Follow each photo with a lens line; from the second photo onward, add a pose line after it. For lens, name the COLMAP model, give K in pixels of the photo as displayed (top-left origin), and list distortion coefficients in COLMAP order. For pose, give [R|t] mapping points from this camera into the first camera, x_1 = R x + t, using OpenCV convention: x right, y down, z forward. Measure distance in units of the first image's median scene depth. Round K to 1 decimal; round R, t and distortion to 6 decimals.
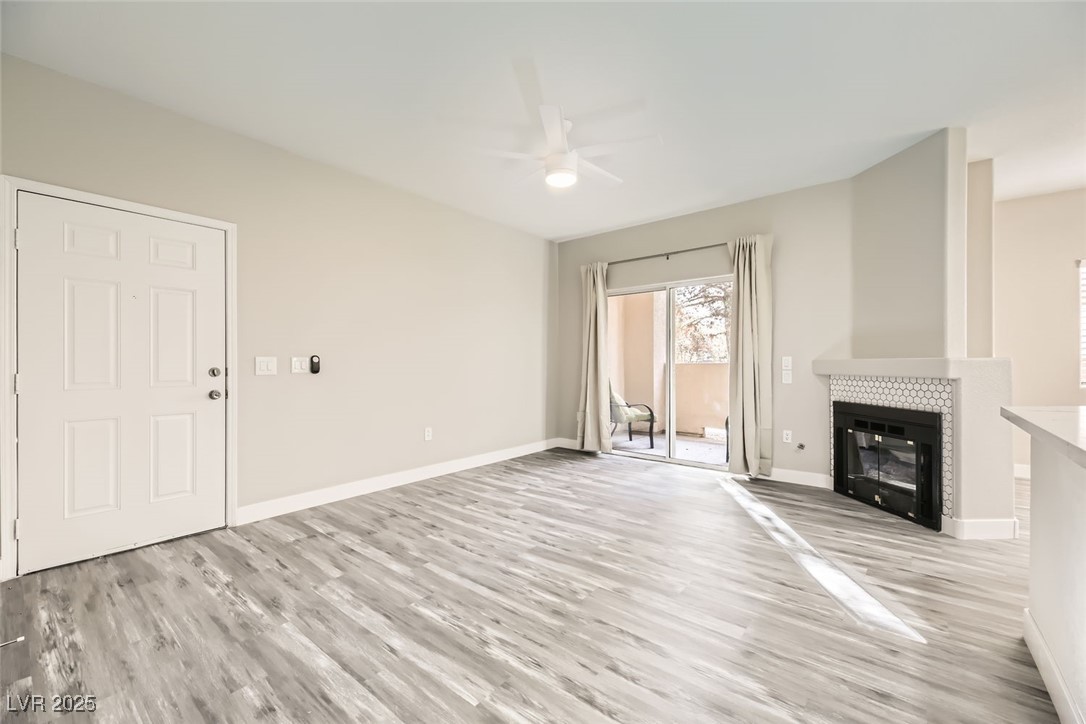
lens RADIAL K [[442.1, 0, 541.0], [0, 442.1, 368.9], [0, 0, 1]] dist [0.001373, -0.000862]
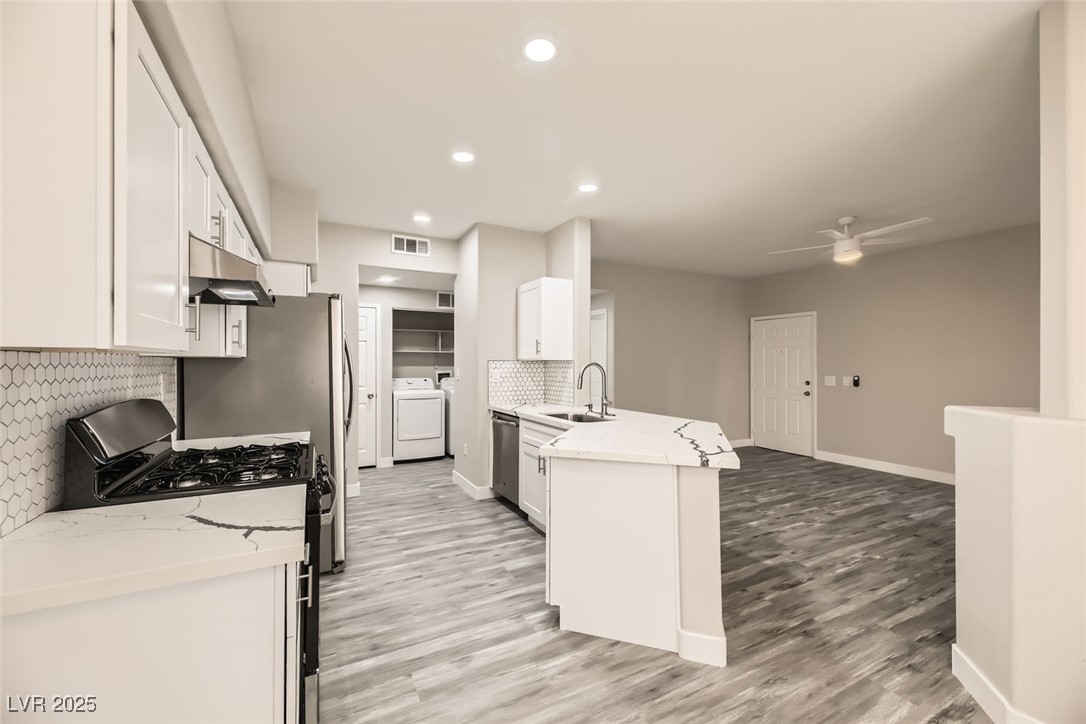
lens RADIAL K [[442.1, 0, 540.1], [0, 442.1, 359.9], [0, 0, 1]] dist [0.001373, -0.000862]
pose [[-0.377303, 0.001774, -0.926088, 1.691480], [-0.002766, 0.999992, 0.003042, -0.105375], [0.926086, 0.003710, -0.377295, 0.594782]]
